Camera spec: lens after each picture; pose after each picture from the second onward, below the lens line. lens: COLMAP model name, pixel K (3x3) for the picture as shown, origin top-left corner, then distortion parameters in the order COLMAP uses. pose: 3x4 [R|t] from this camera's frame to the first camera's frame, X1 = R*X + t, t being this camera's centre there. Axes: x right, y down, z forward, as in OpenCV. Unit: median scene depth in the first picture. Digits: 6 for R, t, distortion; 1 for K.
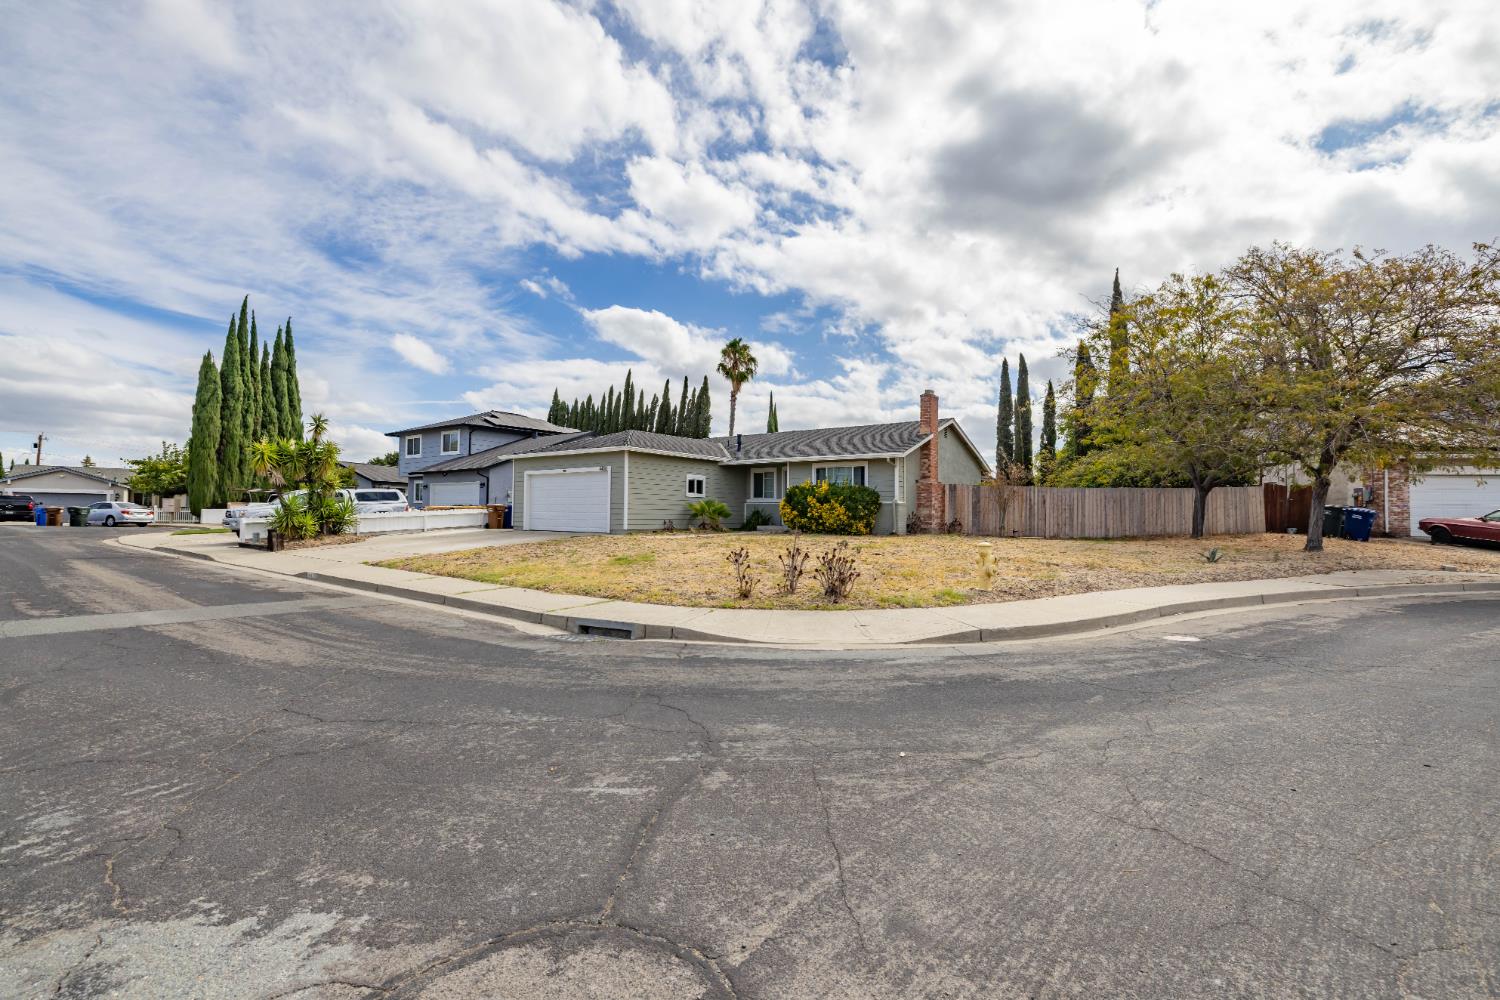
lens RADIAL K [[665.5, 0, 745.9], [0, 665.5, 479.8], [0, 0, 1]] dist [0.000355, -0.000227]
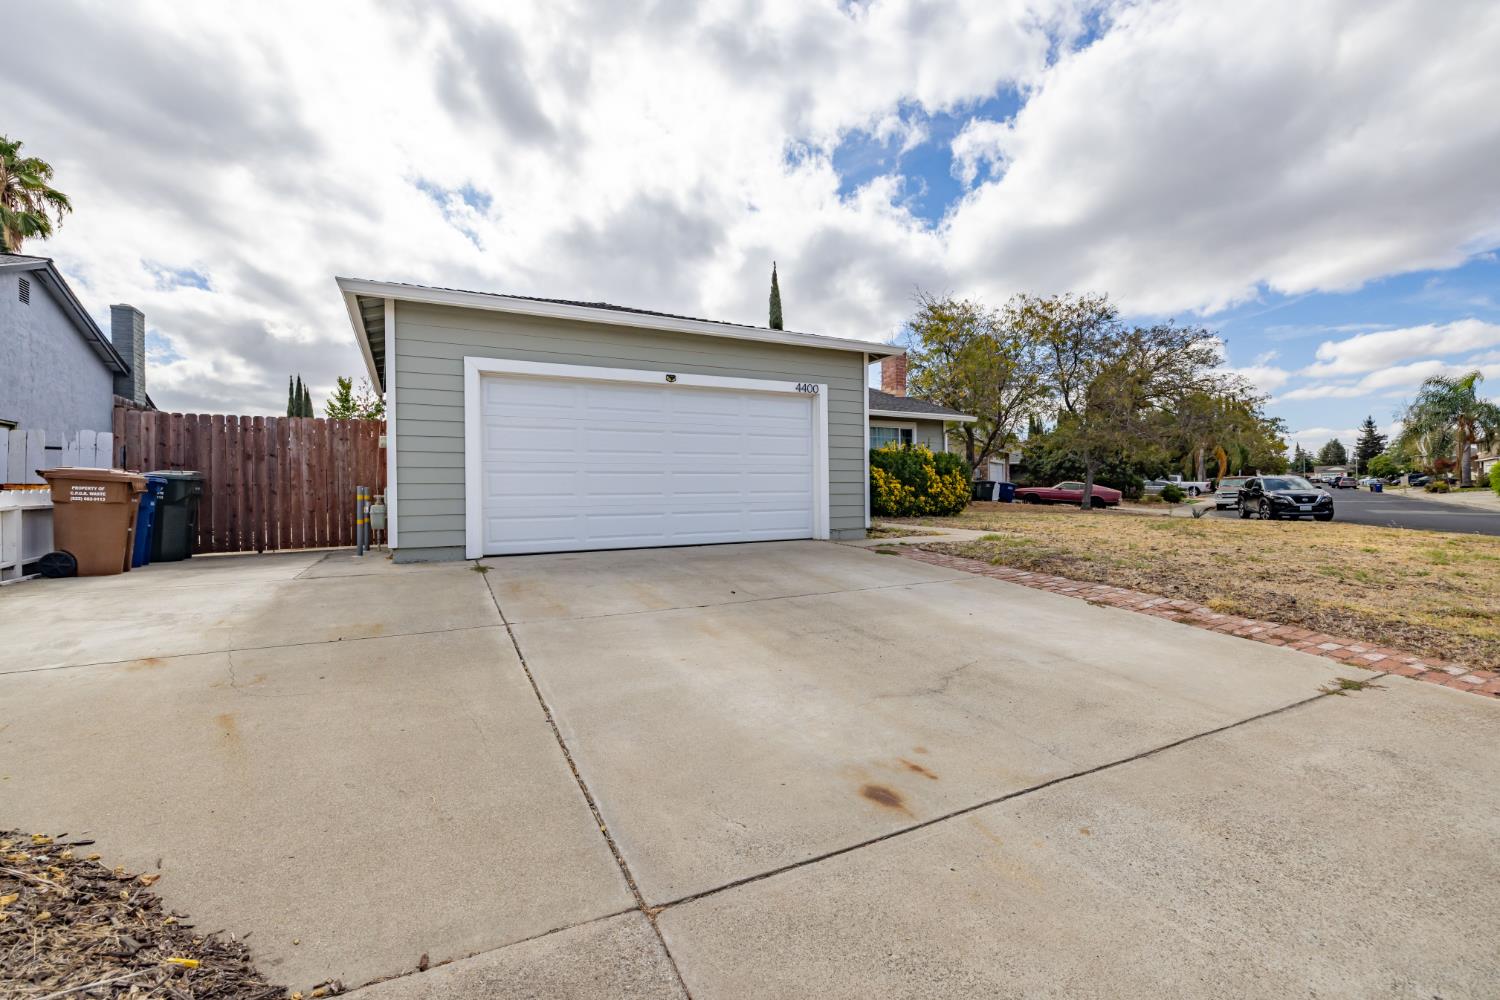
lens RADIAL K [[651.7, 0, 750.0], [0, 651.7, 500.0], [0, 0, 1]] dist [-0.006705, -0.000721]
pose [[0.409635, -0.025071, 0.911905, -0.562666], [-0.031060, 0.998659, 0.041409, 0.035154], [-0.911721, -0.045286, 0.408307, 0.797698]]
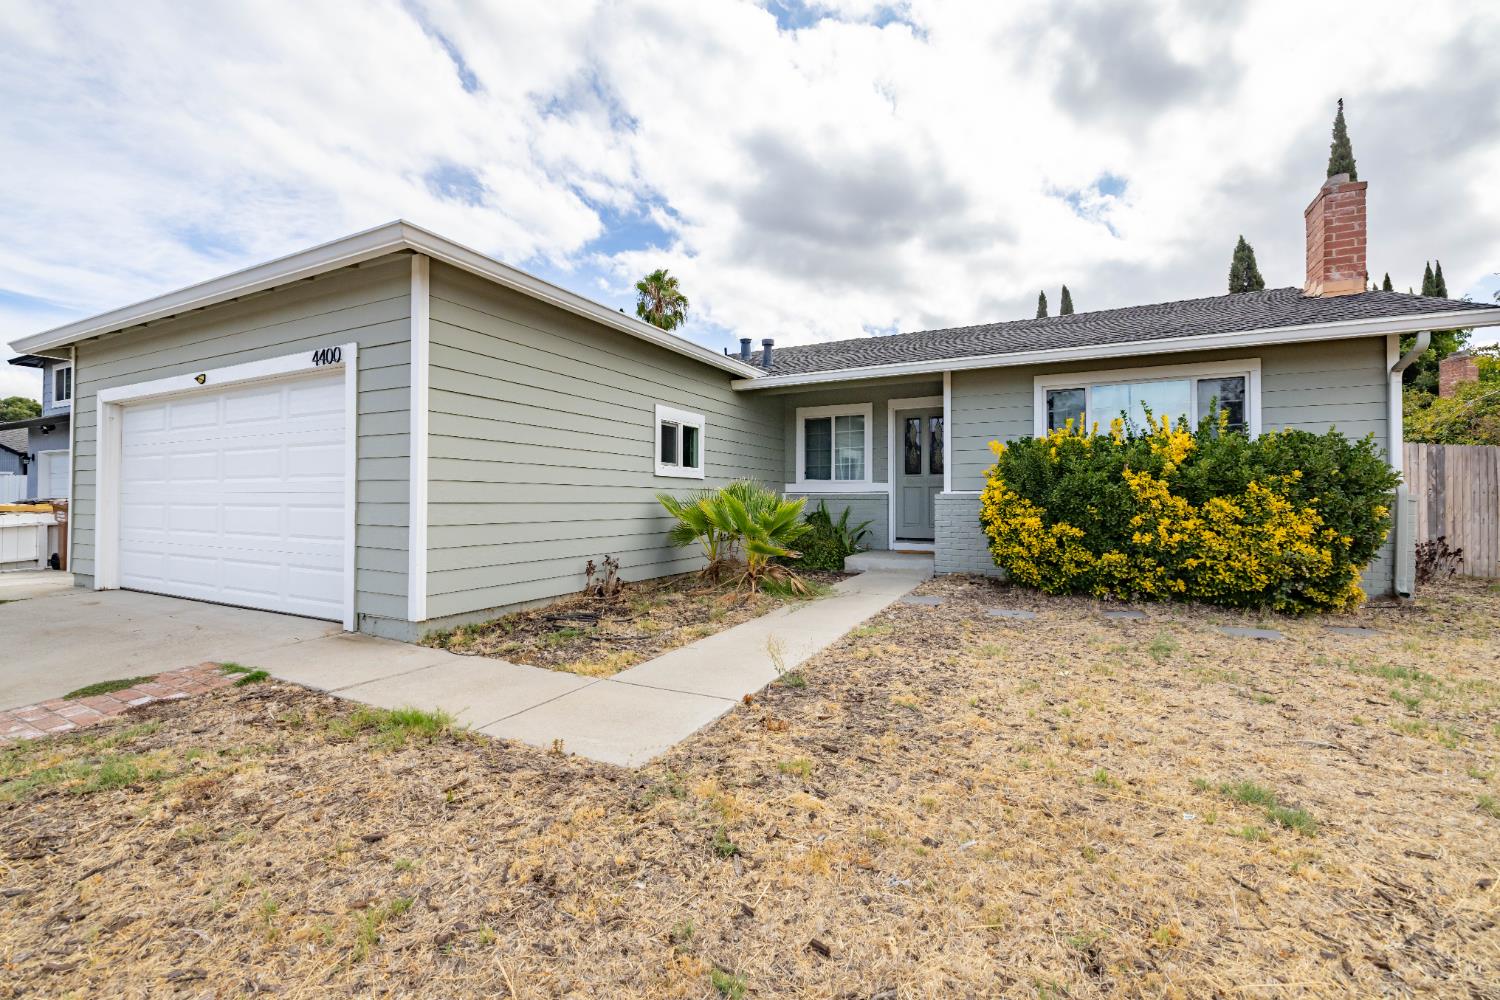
lens RADIAL K [[626.6, 0, 751.7], [0, 626.6, 488.2], [0, 0, 1]] dist [0.001868, -0.003495]
pose [[0.984317, -0.004689, 0.176349, -0.096217], [-0.001582, 0.999372, 0.035404, 0.020442], [-0.176404, -0.035128, 0.983691, 0.695956]]
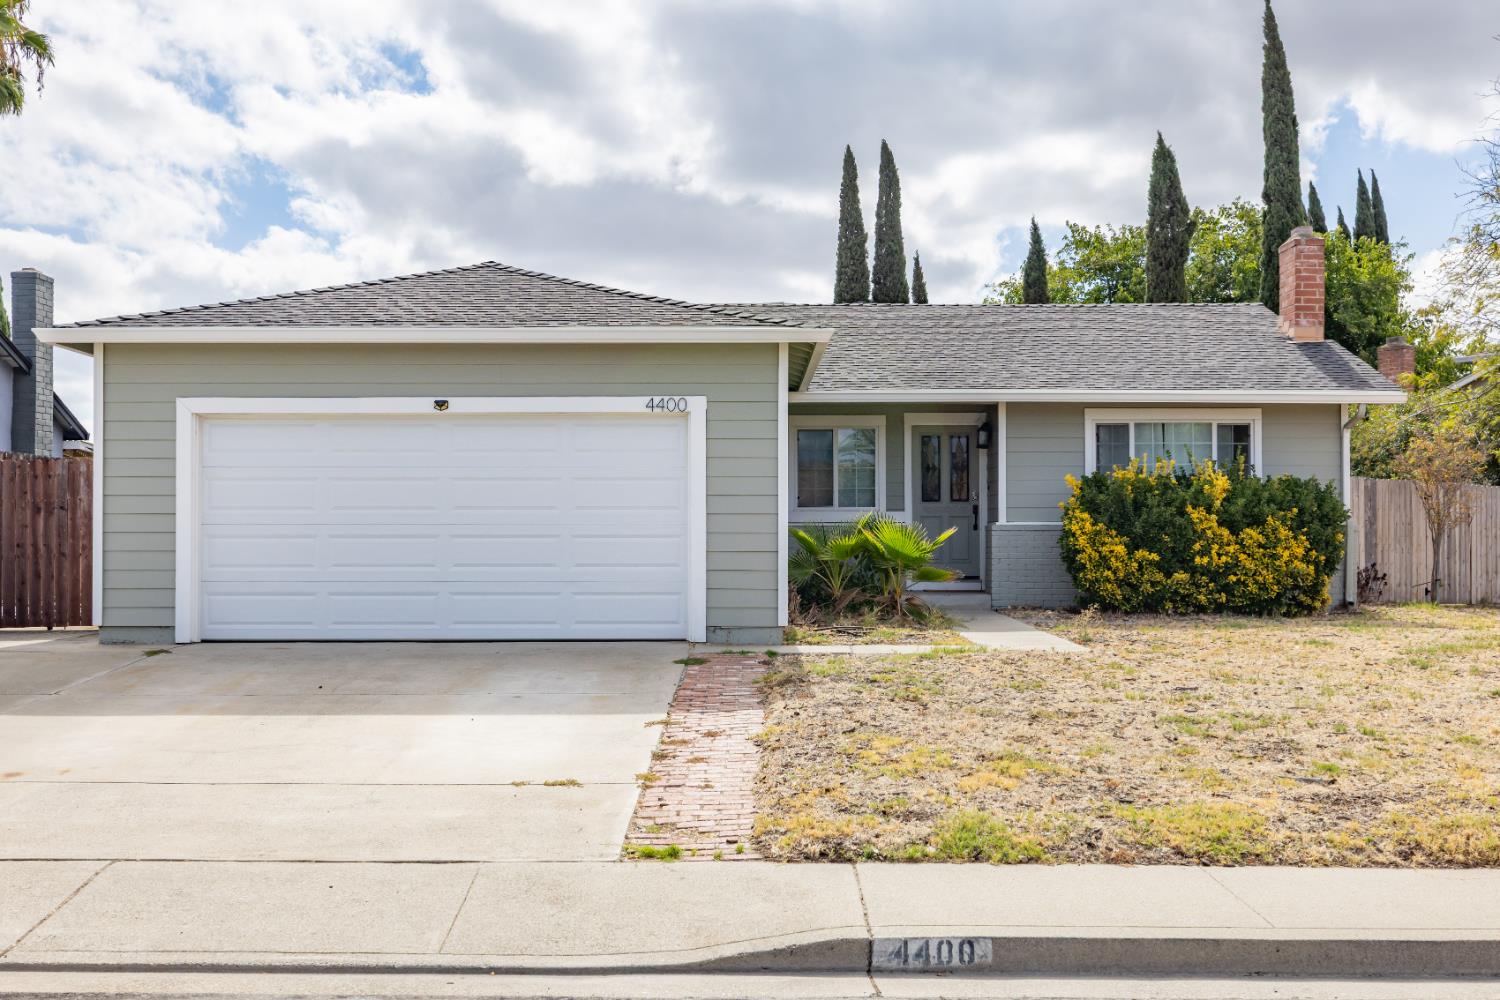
lens RADIAL K [[1782.6, 0, 750.0], [0, 1782.6, 500.0], [0, 0, 1]] dist [-0.012996, 0.040437]
pose [[0.784751, 0.002838, 0.619805, -0.591455], [-0.023388, 0.999413, 0.025036, 0.002927], [-0.619370, -0.034143, 0.784357, 0.378430]]
